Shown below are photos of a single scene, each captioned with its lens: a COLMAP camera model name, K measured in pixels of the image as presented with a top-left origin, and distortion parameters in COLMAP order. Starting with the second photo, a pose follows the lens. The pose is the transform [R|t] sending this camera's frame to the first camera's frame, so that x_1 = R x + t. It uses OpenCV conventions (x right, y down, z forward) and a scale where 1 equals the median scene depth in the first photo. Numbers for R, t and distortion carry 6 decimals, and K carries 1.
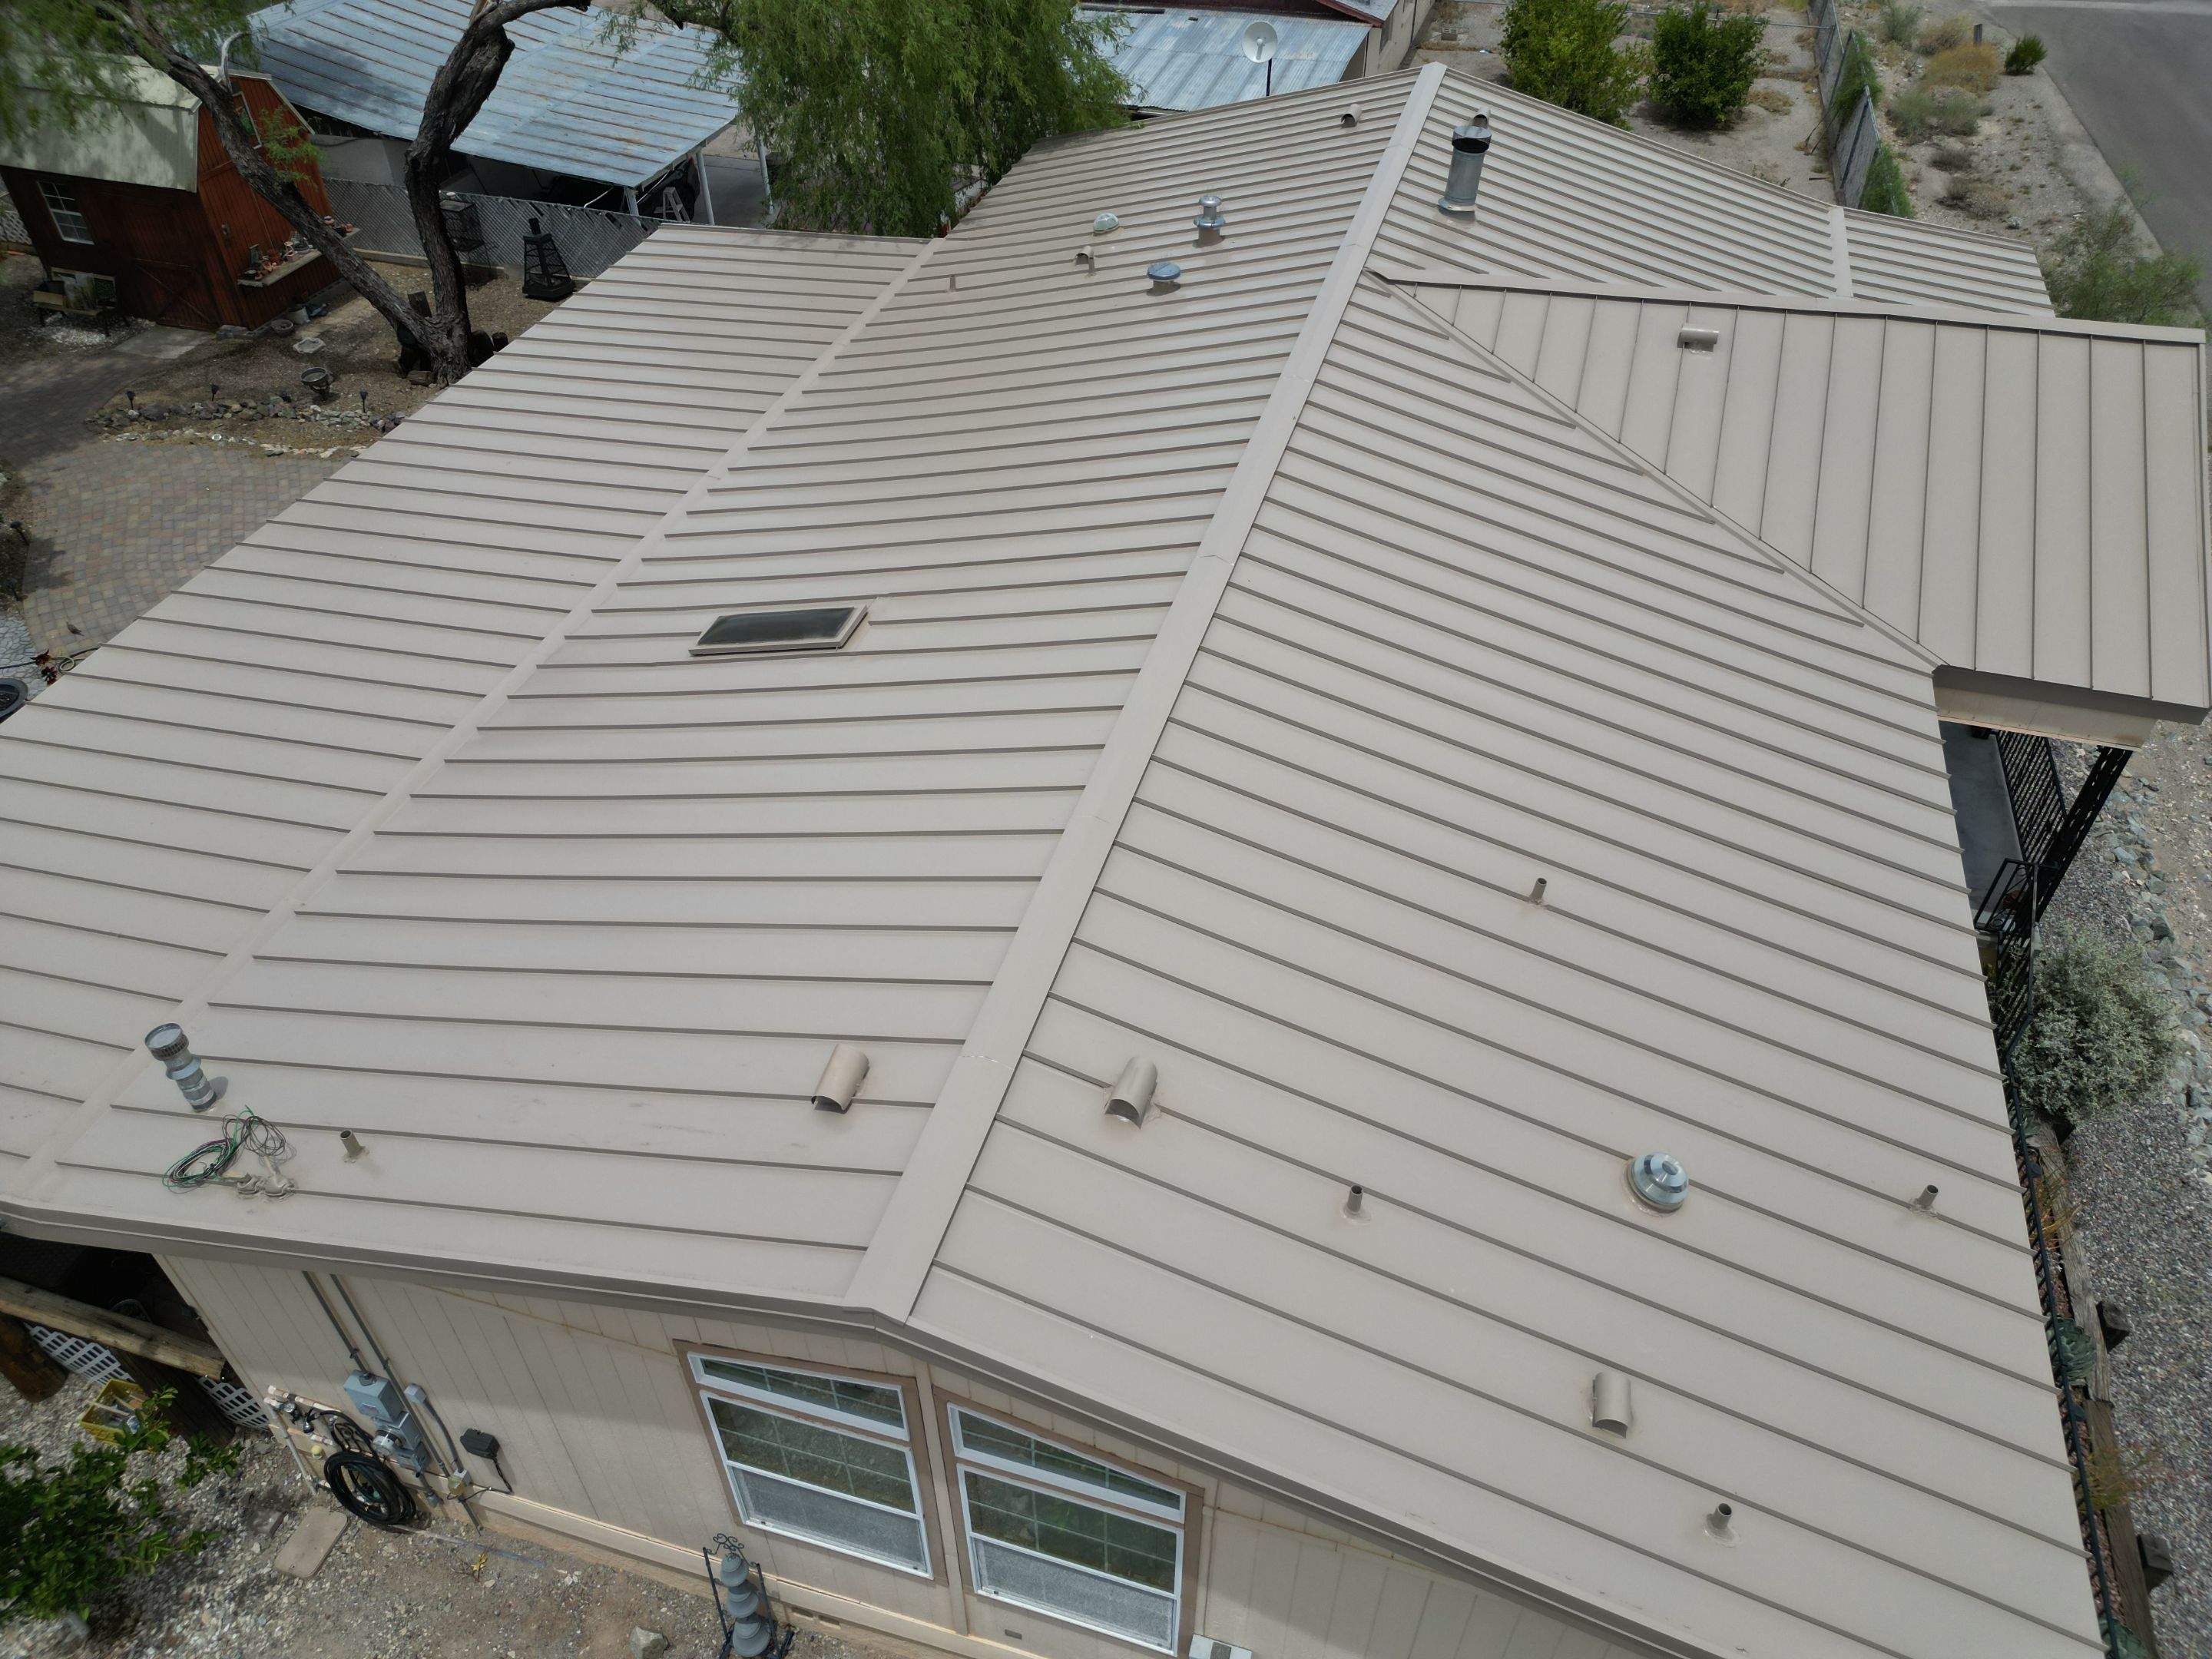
lens RADIAL K [[1558.8, 0, 1100.5], [0, 1558.8, 835.8], [0, 0, 1]] dist [0.045402, -0.036485]
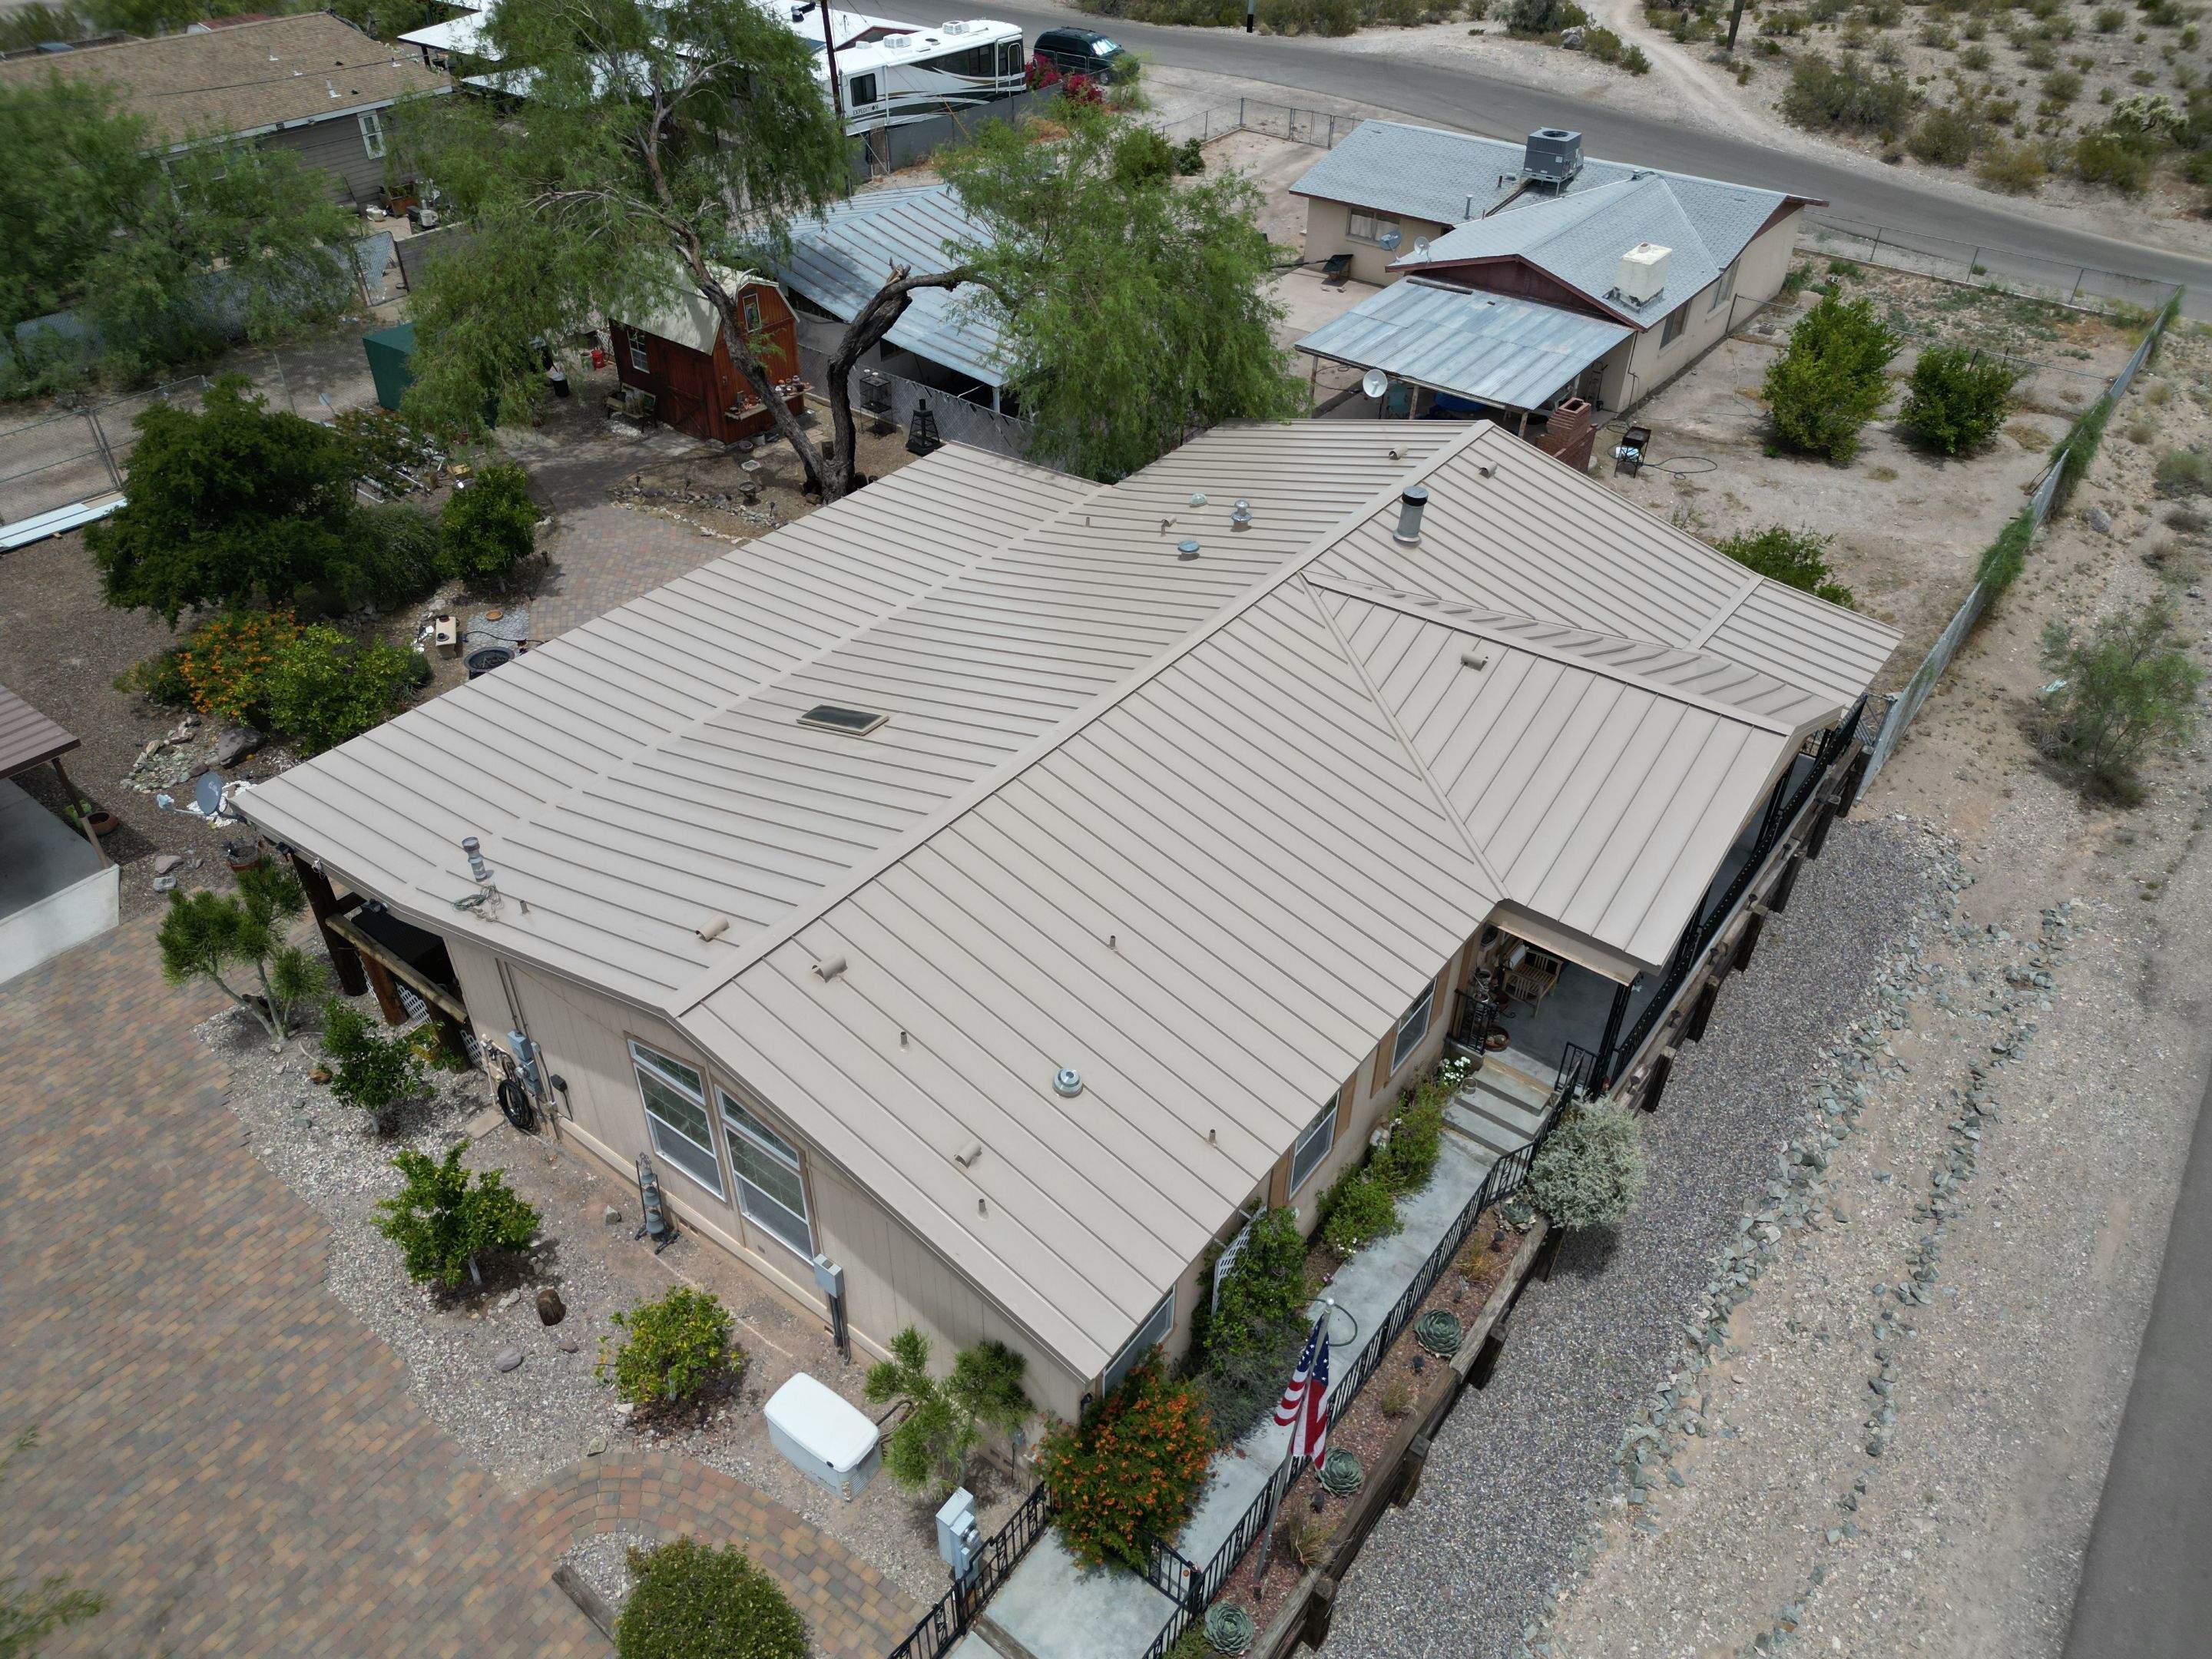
lens RADIAL K [[1558.8, 0, 1100.2], [0, 1558.8, 840.0], [0, 0, 1]] dist [0.045402, -0.036485]
pose [[0.934917, 0.232665, -0.267951, 0.531913], [-0.248172, 0.968392, -0.025040, -0.024353], [0.253656, 0.089908, 0.963107, -0.575827]]
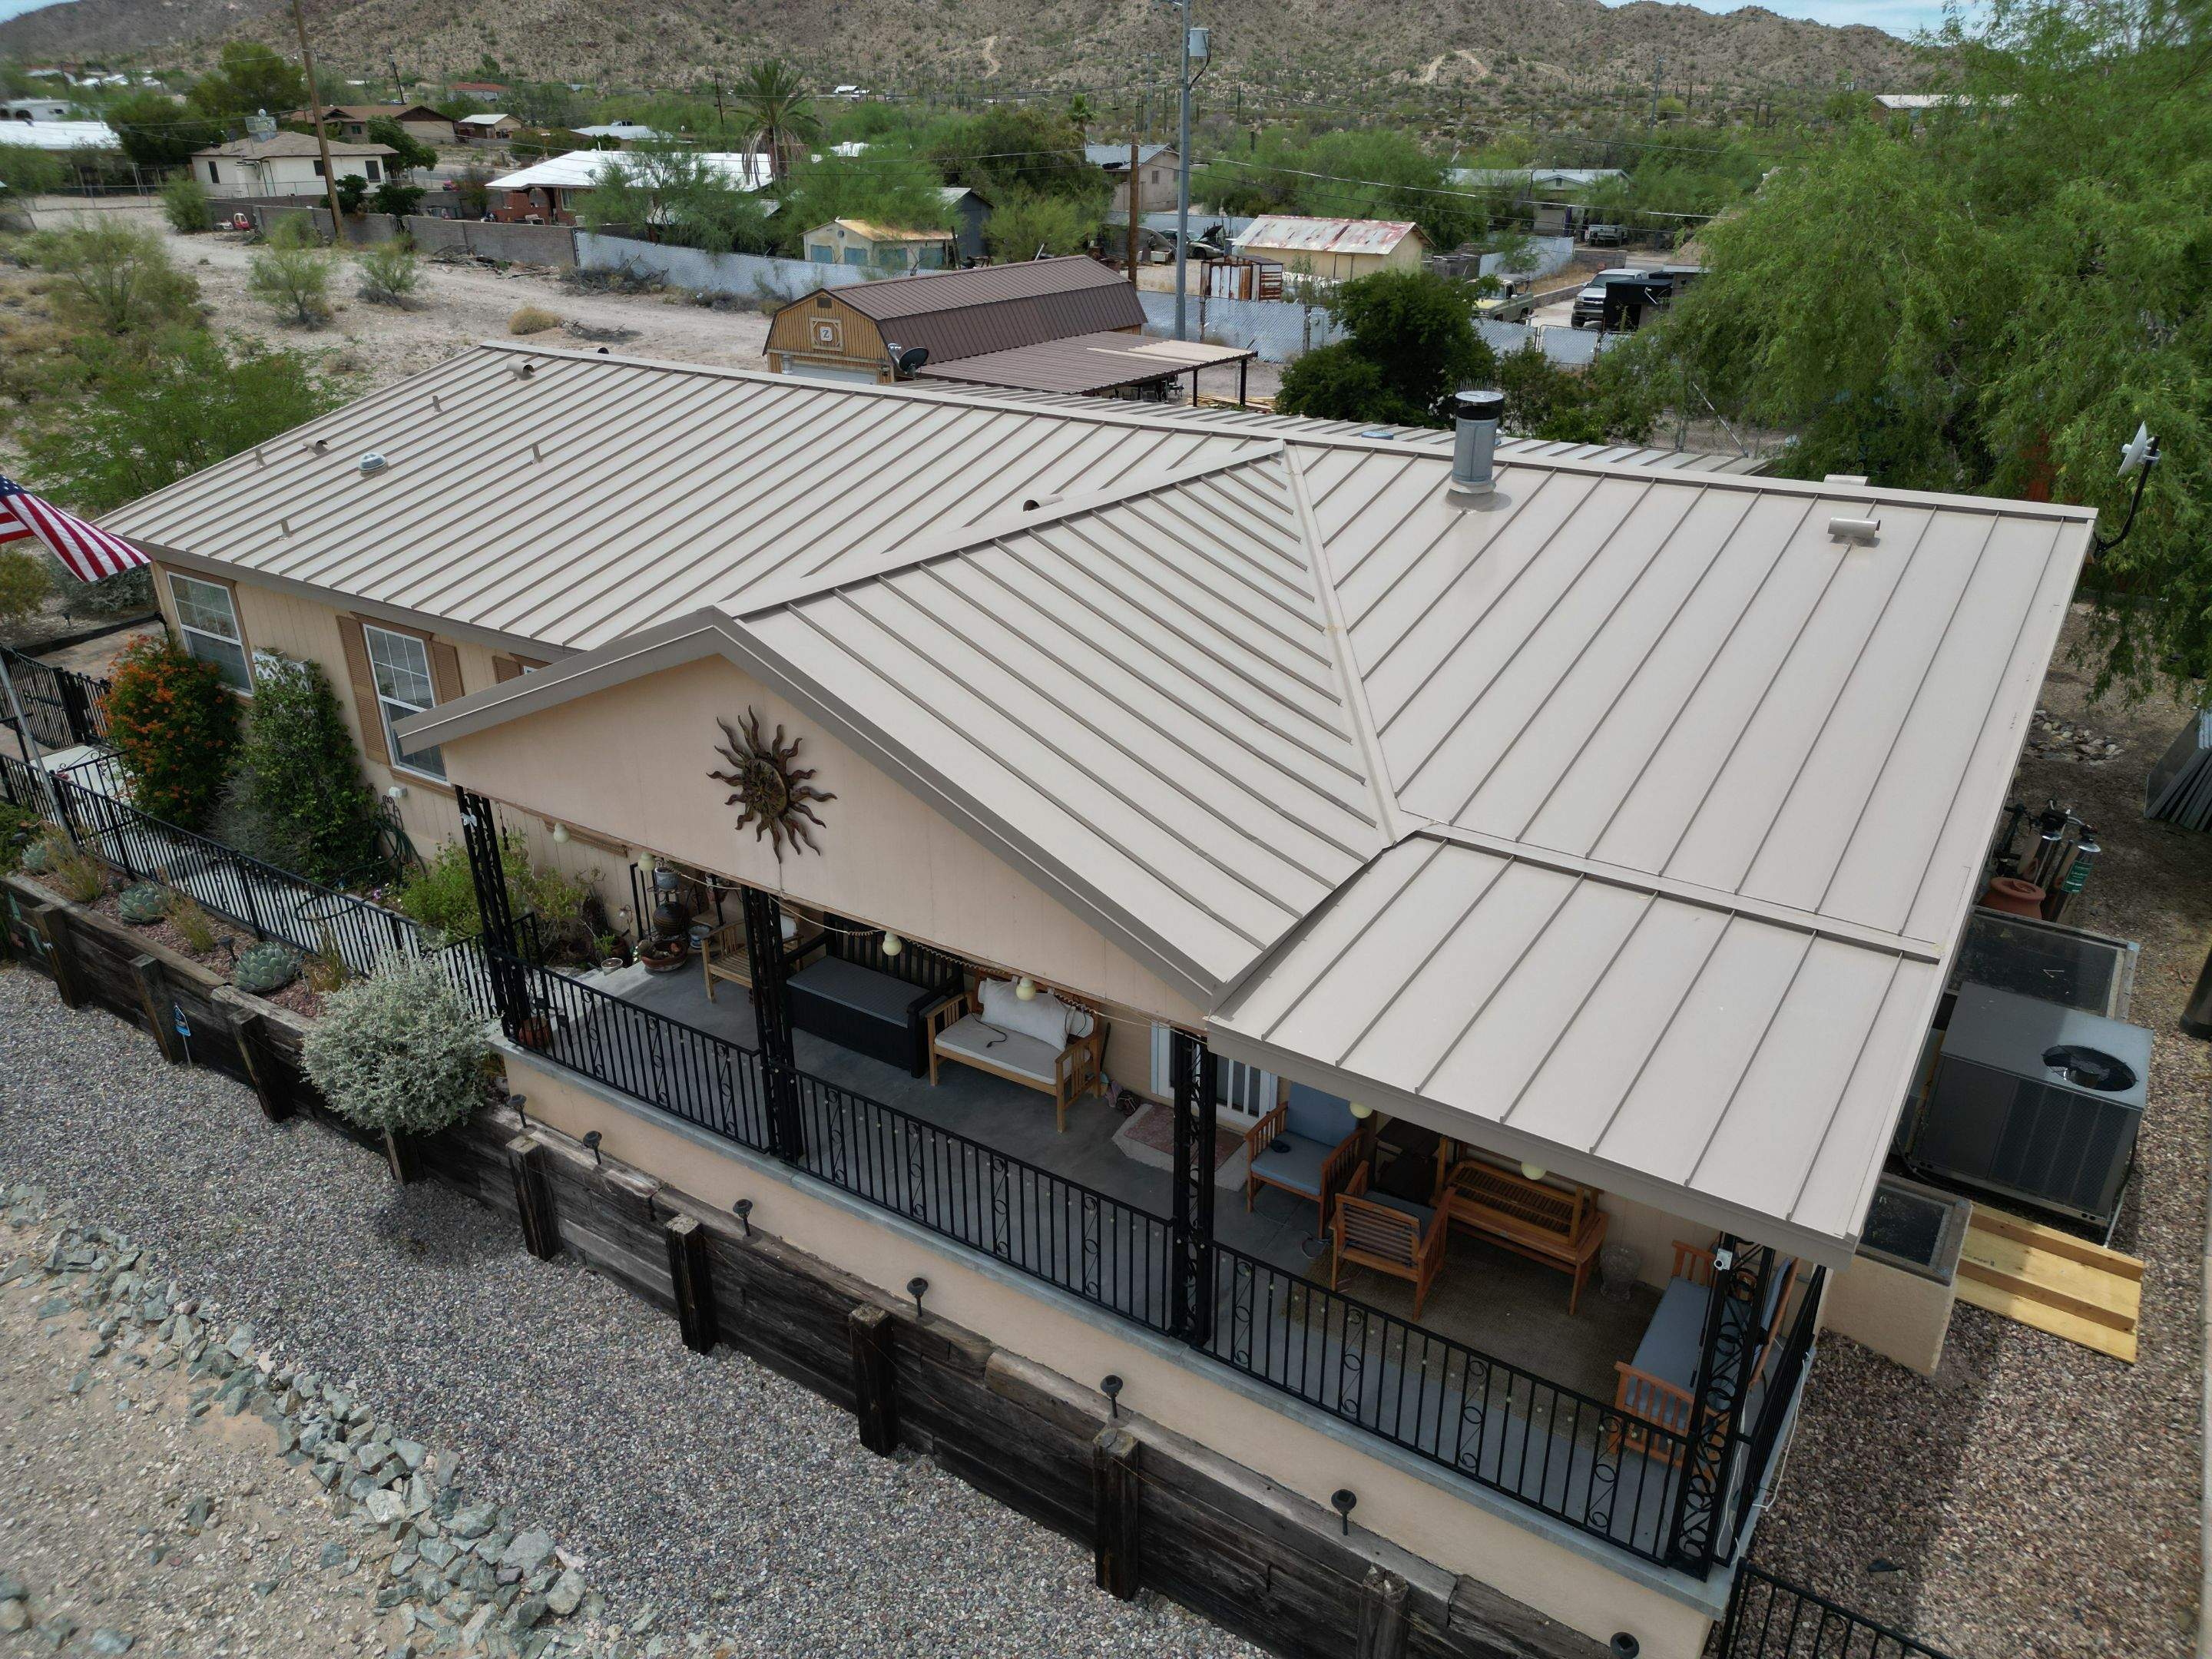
lens RADIAL K [[1558.8, 0, 1100.5], [0, 1558.8, 823.3], [0, 0, 1]] dist [0.045402, -0.036485]
pose [[-0.297487, 0.400851, -0.866498, 1.324693], [-0.627005, 0.602401, 0.493941, -0.734141], [0.719977, 0.690240, 0.072129, 1.186582]]
